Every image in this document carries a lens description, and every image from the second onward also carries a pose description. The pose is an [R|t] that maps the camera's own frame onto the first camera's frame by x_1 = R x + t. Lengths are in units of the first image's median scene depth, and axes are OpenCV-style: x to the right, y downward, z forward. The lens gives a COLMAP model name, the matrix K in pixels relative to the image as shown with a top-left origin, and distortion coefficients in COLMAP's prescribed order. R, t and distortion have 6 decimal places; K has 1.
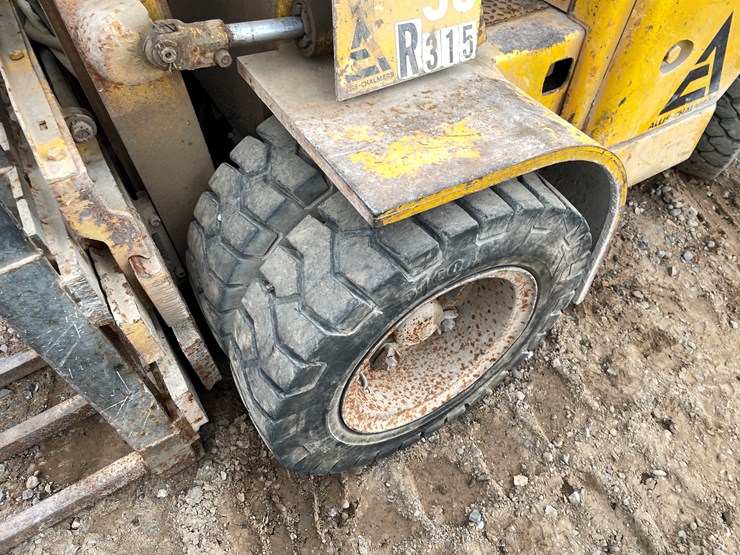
lens RADIAL K [[557.0, 0, 375.6], [0, 557.0, 279.1], [0, 0, 1]] dist [0.083784, -0.107732]
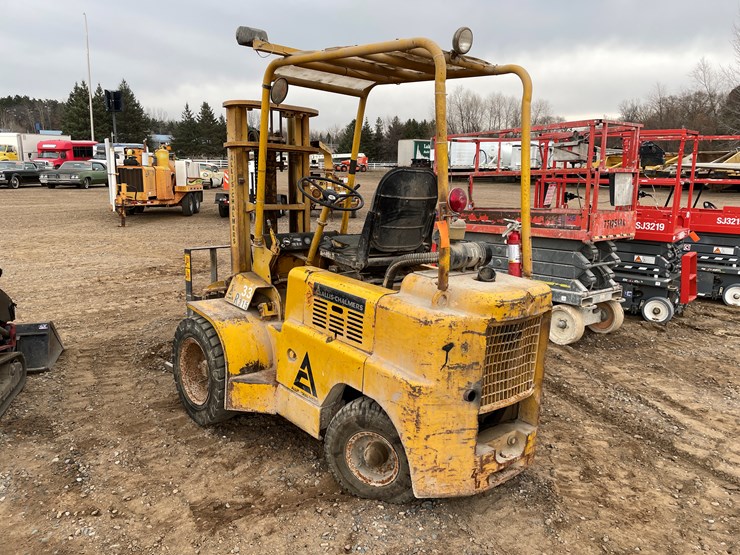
lens RADIAL K [[557.0, 0, 375.6], [0, 557.0, 279.1], [0, 0, 1]] dist [0.083784, -0.107732]
pose [[0.188532, 0.174015, -0.966527, 4.272329], [-0.789409, 0.612308, -0.043742, -1.125334], [0.584200, 0.771231, 0.252809, 0.411076]]
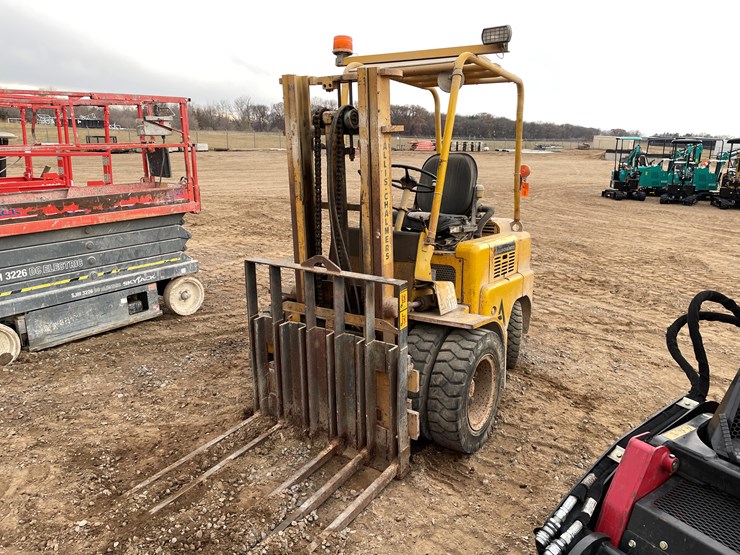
lens RADIAL K [[556.3, 0, 367.6], [0, 556.3, 273.8], [0, 0, 1]] dist [0.080011, -0.102788]
pose [[0.905701, -0.096772, 0.412723, -1.953425], [0.335920, 0.757705, -0.559500, 1.364859], [-0.258578, 0.645382, 0.718762, -1.721562]]
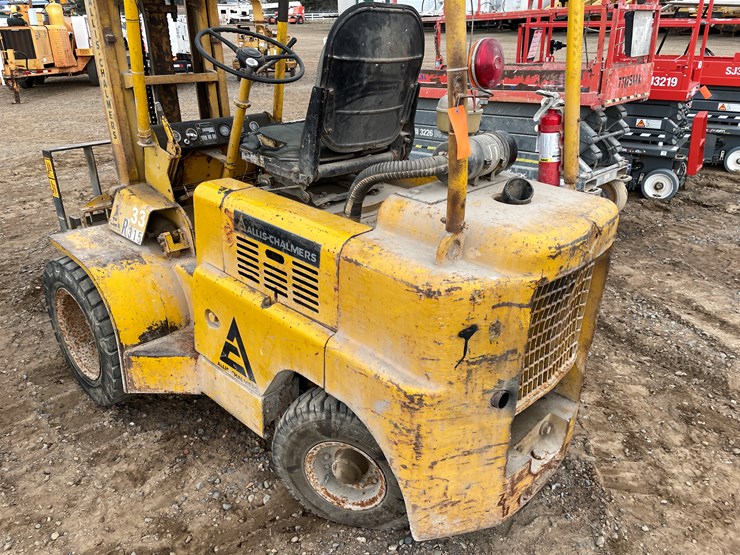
lens RADIAL K [[556.3, 0, 367.6], [0, 556.3, 273.8], [0, 0, 1]] dist [0.080011, -0.102788]
pose [[0.272396, 0.374298, -0.886398, 2.987631], [-0.753882, 0.655460, 0.045107, -1.290651], [0.597882, 0.655952, 0.460721, 0.555816]]
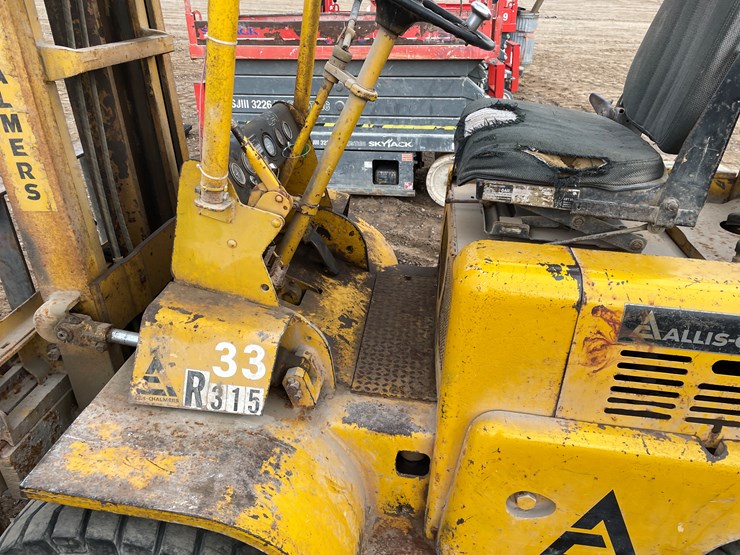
lens RADIAL K [[557.0, 0, 375.6], [0, 557.0, 279.1], [0, 0, 1]] dist [0.083784, -0.107732]
pose [[0.792481, 0.286316, -0.538514, 1.010264], [-0.483637, 0.832952, -0.268862, -0.461150], [0.371576, 0.473513, 0.798572, -0.022532]]
